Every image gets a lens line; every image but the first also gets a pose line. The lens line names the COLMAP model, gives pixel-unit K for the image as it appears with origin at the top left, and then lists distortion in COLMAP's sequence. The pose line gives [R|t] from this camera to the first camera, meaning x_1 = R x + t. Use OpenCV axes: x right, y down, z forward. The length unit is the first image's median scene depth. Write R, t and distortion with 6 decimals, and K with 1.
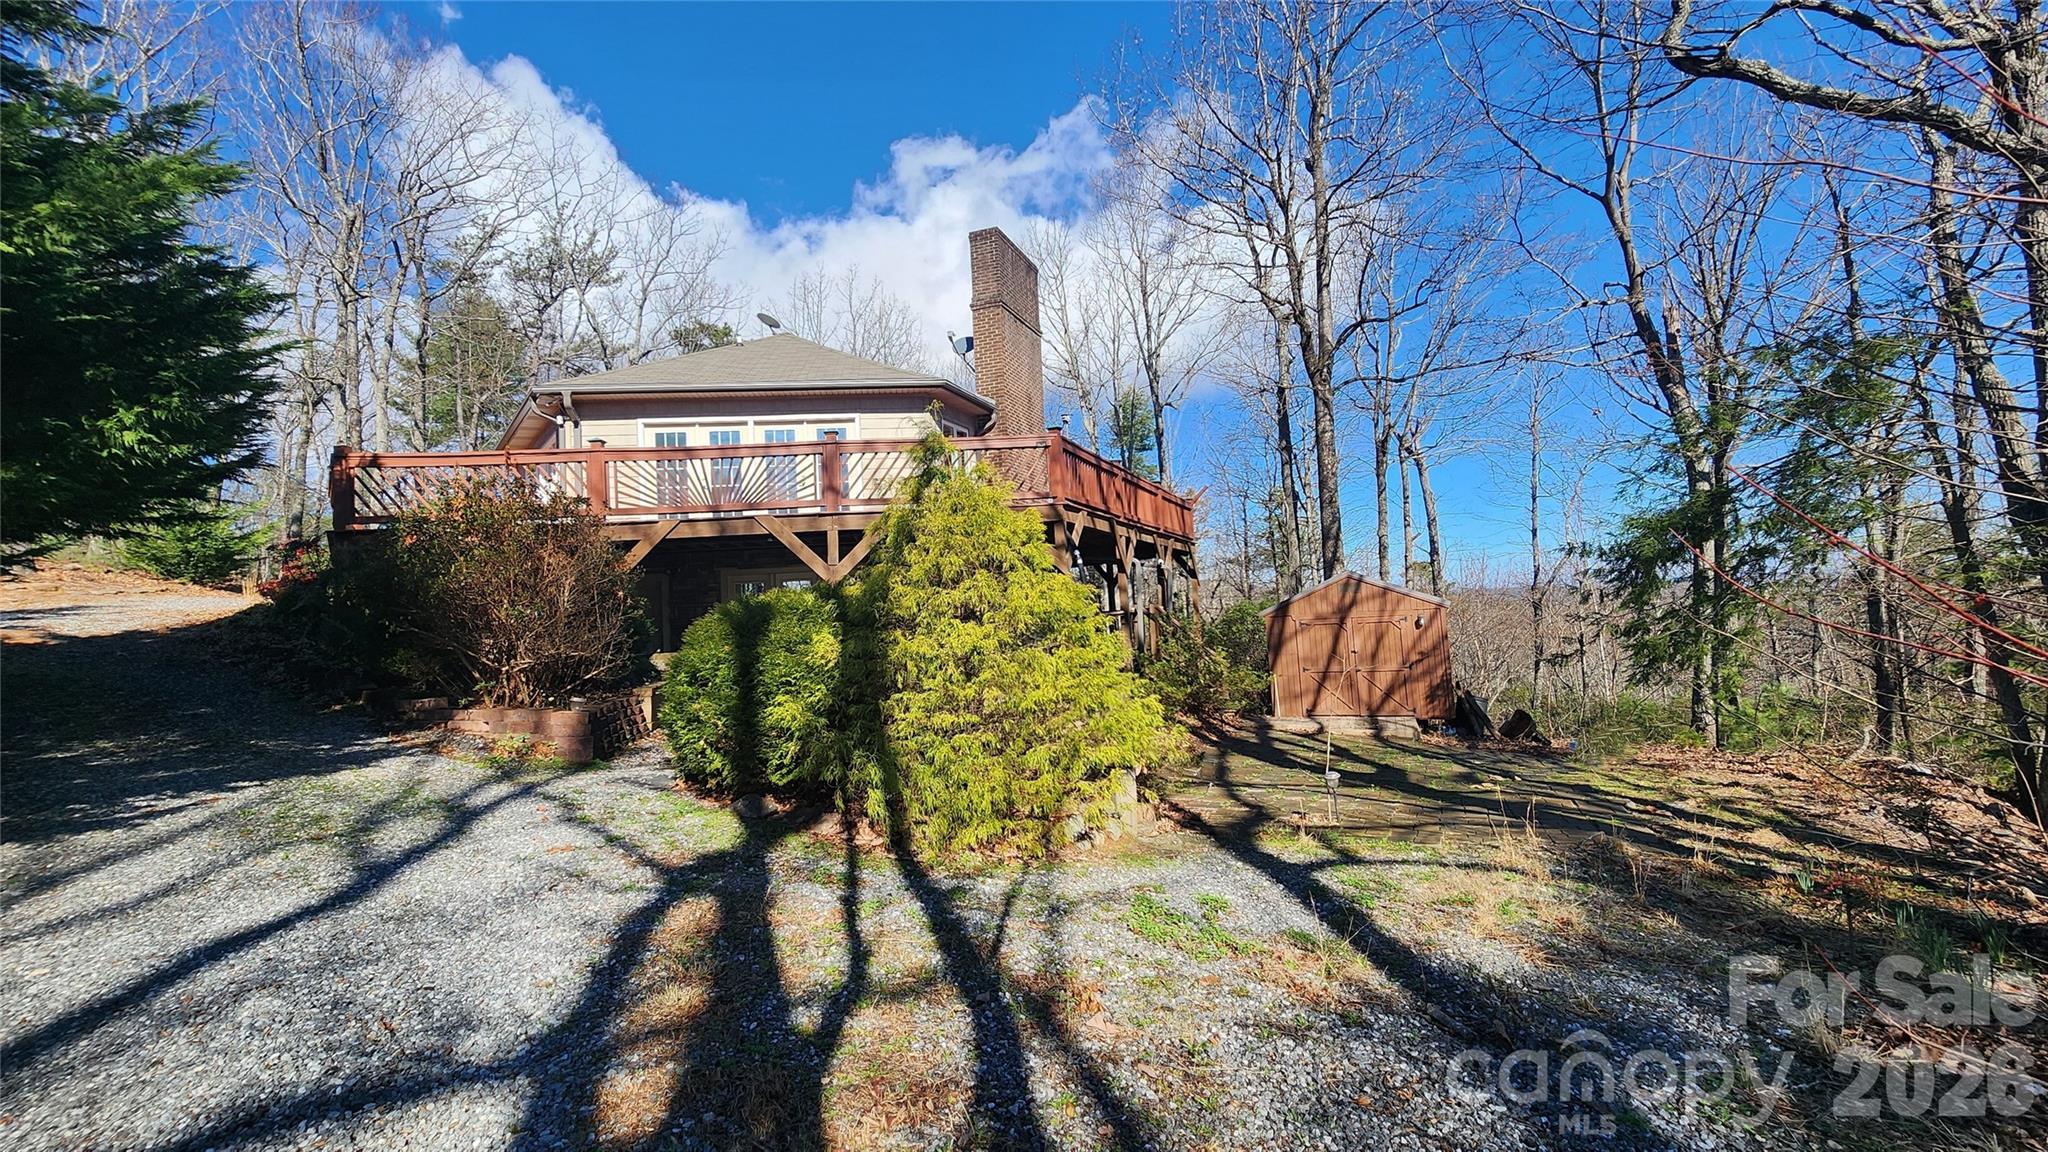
lens RADIAL K [[844.4, 0, 1023.3], [0, 844.4, 568.8], [0, 0, 1]] dist [0.003462, -0.000021]
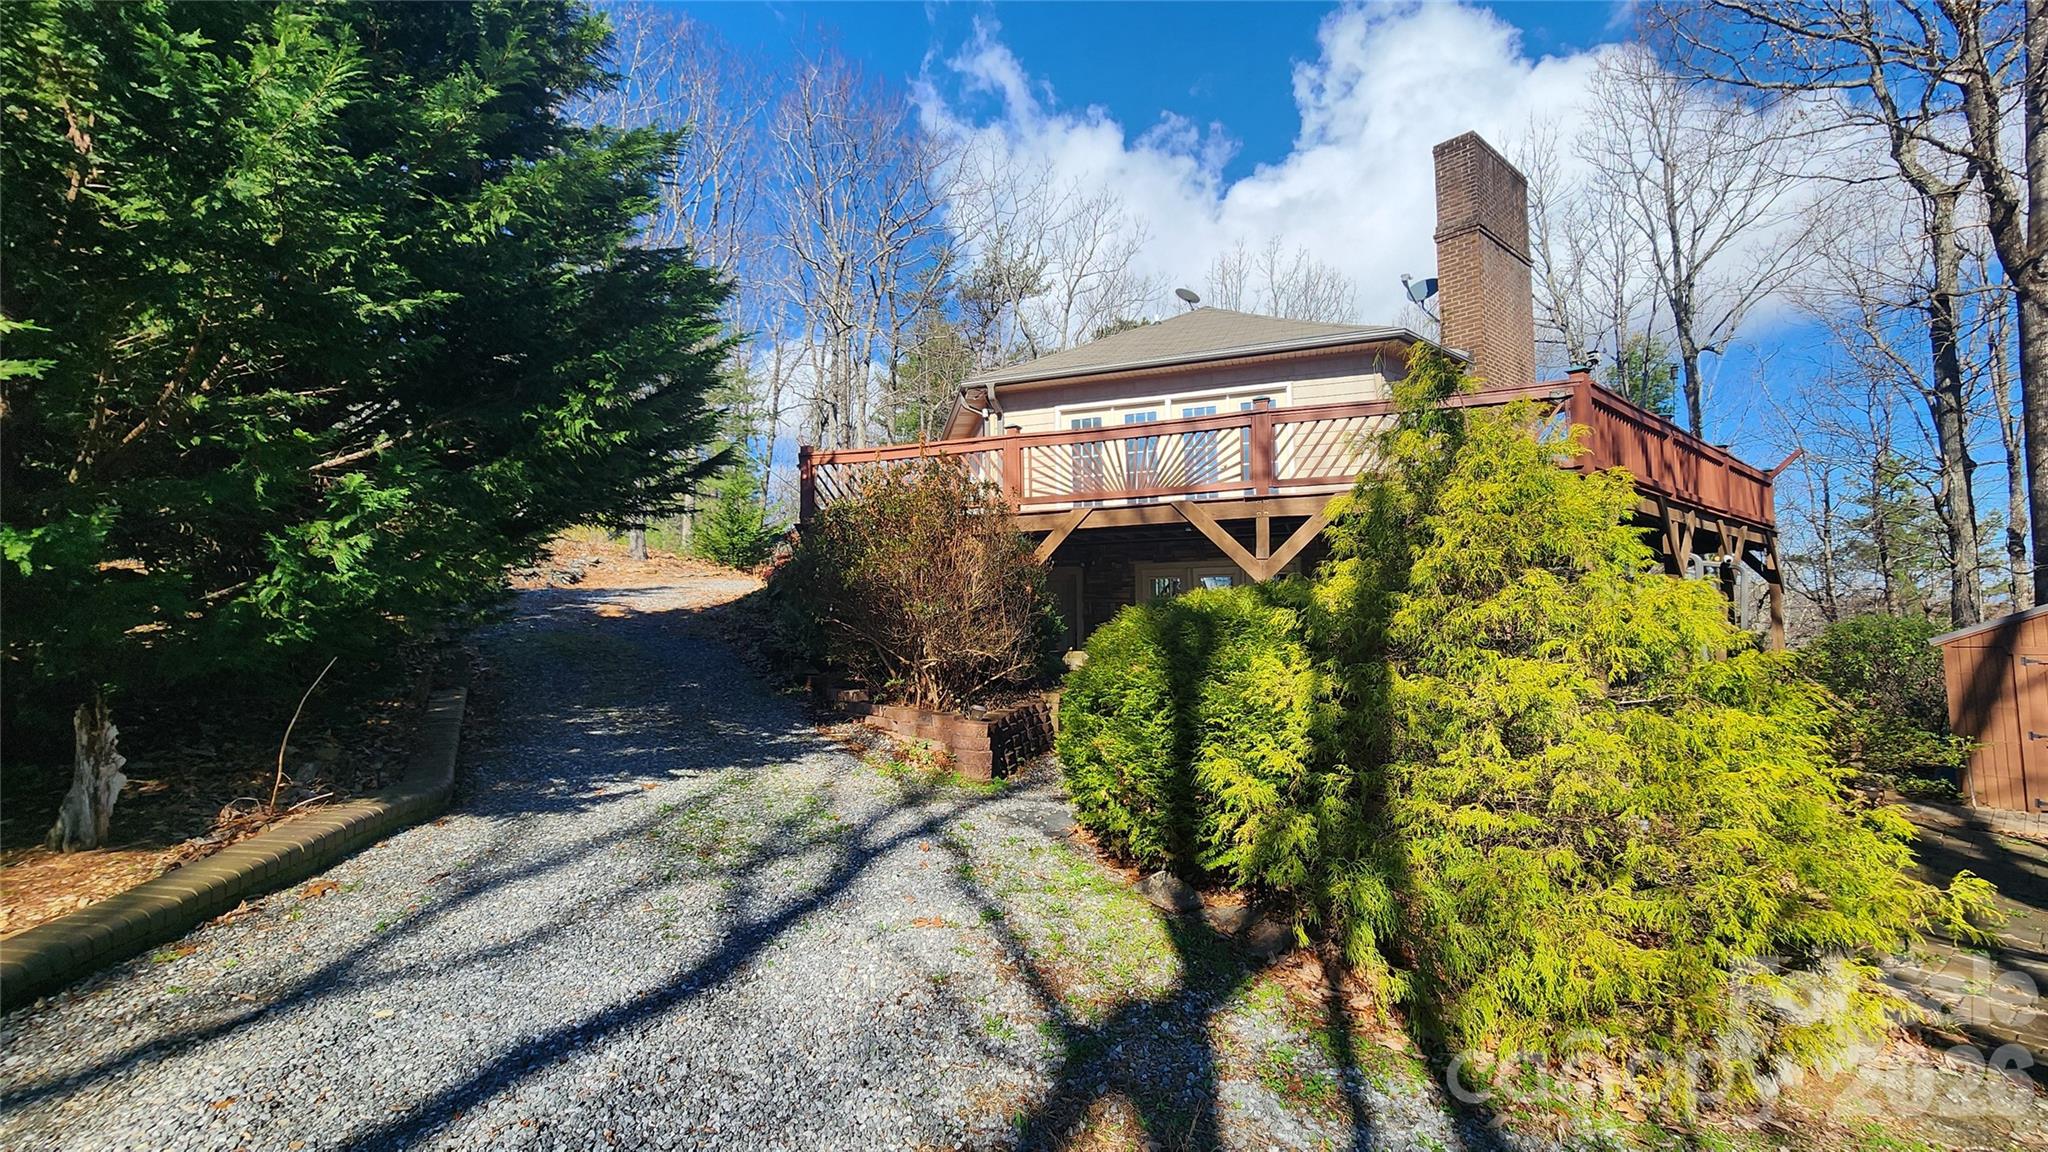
lens RADIAL K [[844.4, 0, 1023.3], [0, 844.4, 568.8], [0, 0, 1]] dist [0.003462, -0.000021]
pose [[0.887984, 0.013950, -0.459663, -0.042390], [-0.010694, 0.999896, 0.009685, -0.000447], [0.459751, -0.003685, 0.888040, 0.126246]]
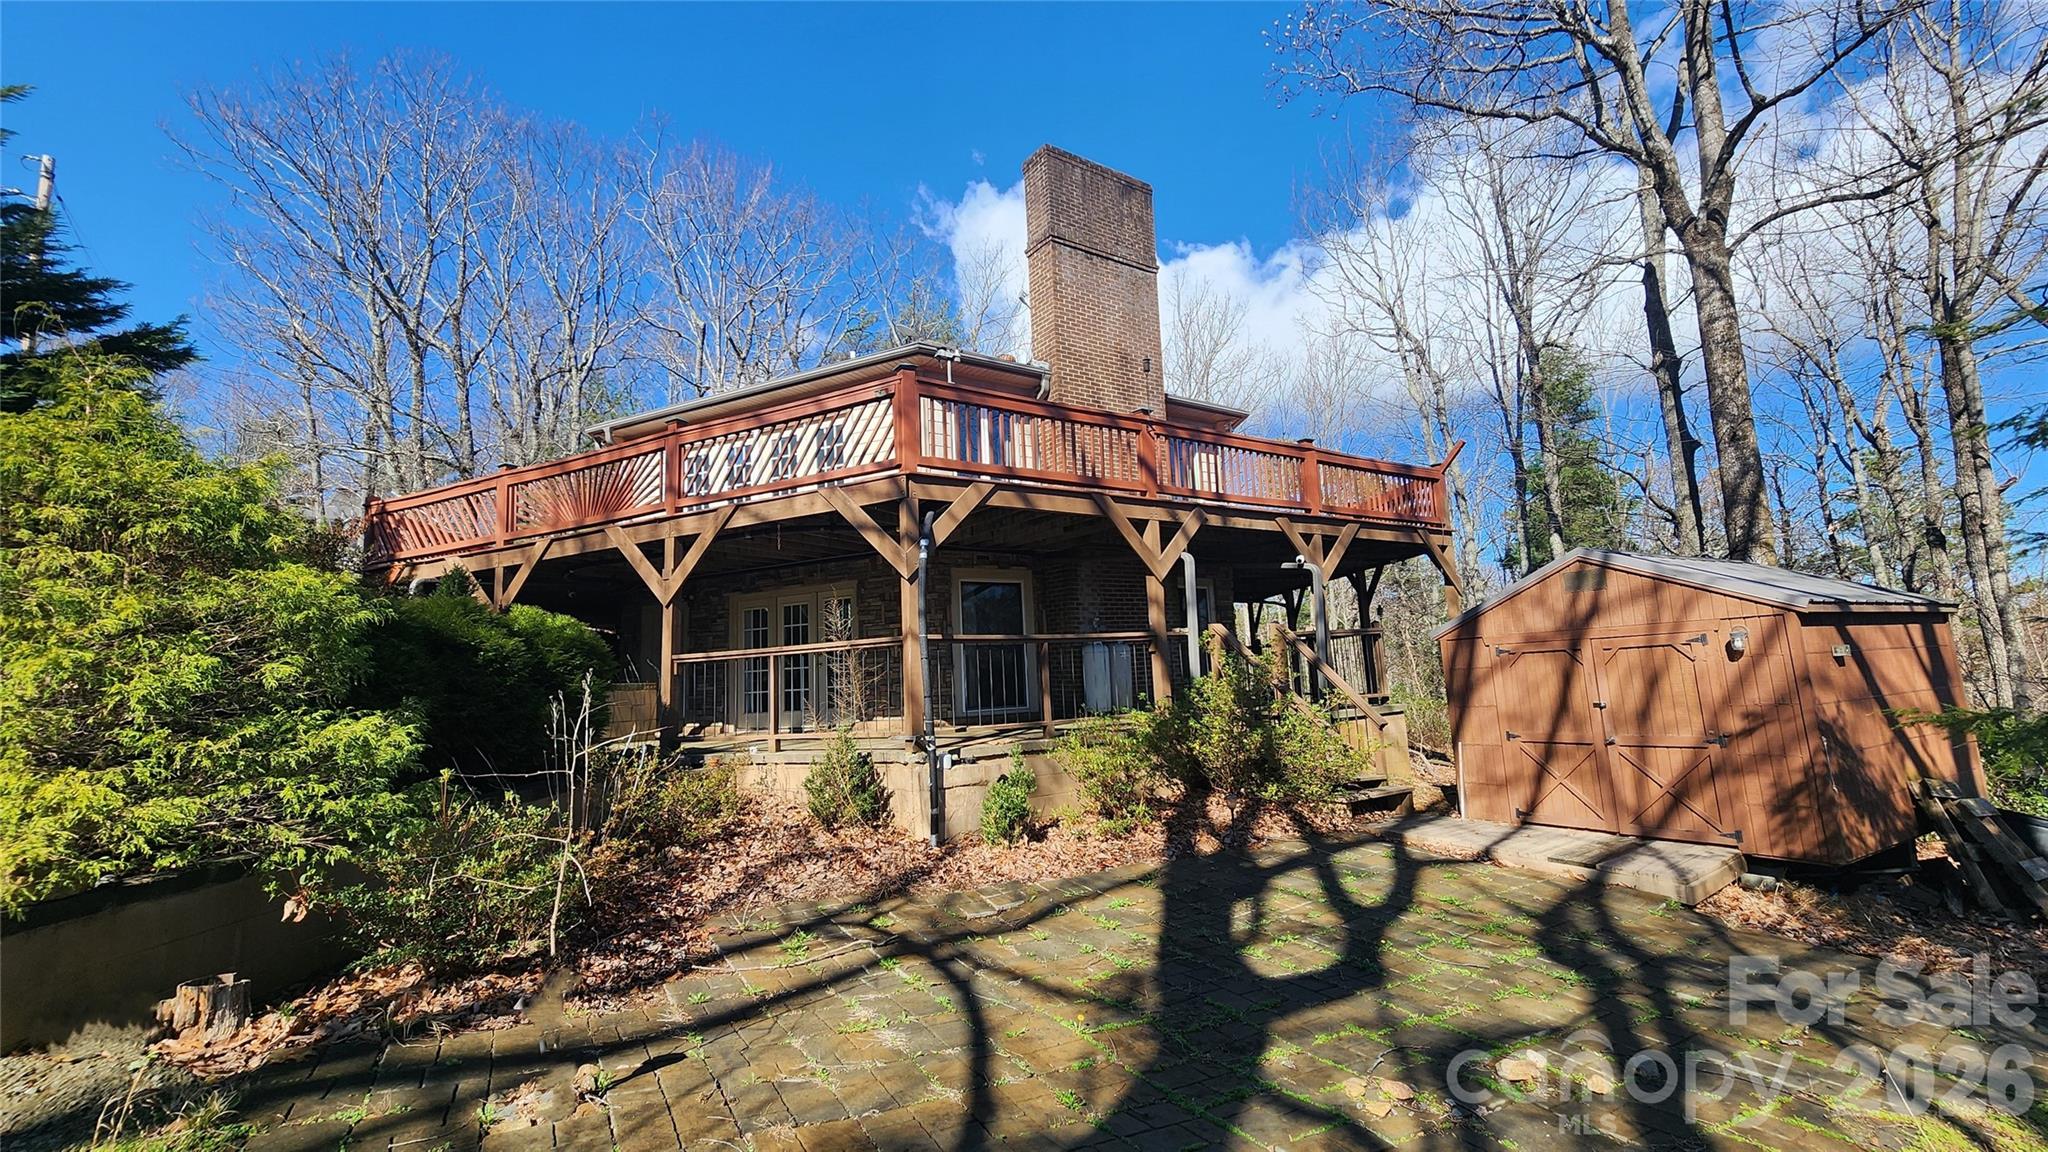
lens RADIAL K [[844.4, 0, 1023.3], [0, 844.4, 568.8], [0, 0, 1]] dist [0.003462, -0.000021]
pose [[0.831638, -0.058902, -0.552186, 0.429710], [0.034448, 0.997916, -0.054566, 0.034447], [0.554249, 0.026358, 0.831934, 0.419985]]
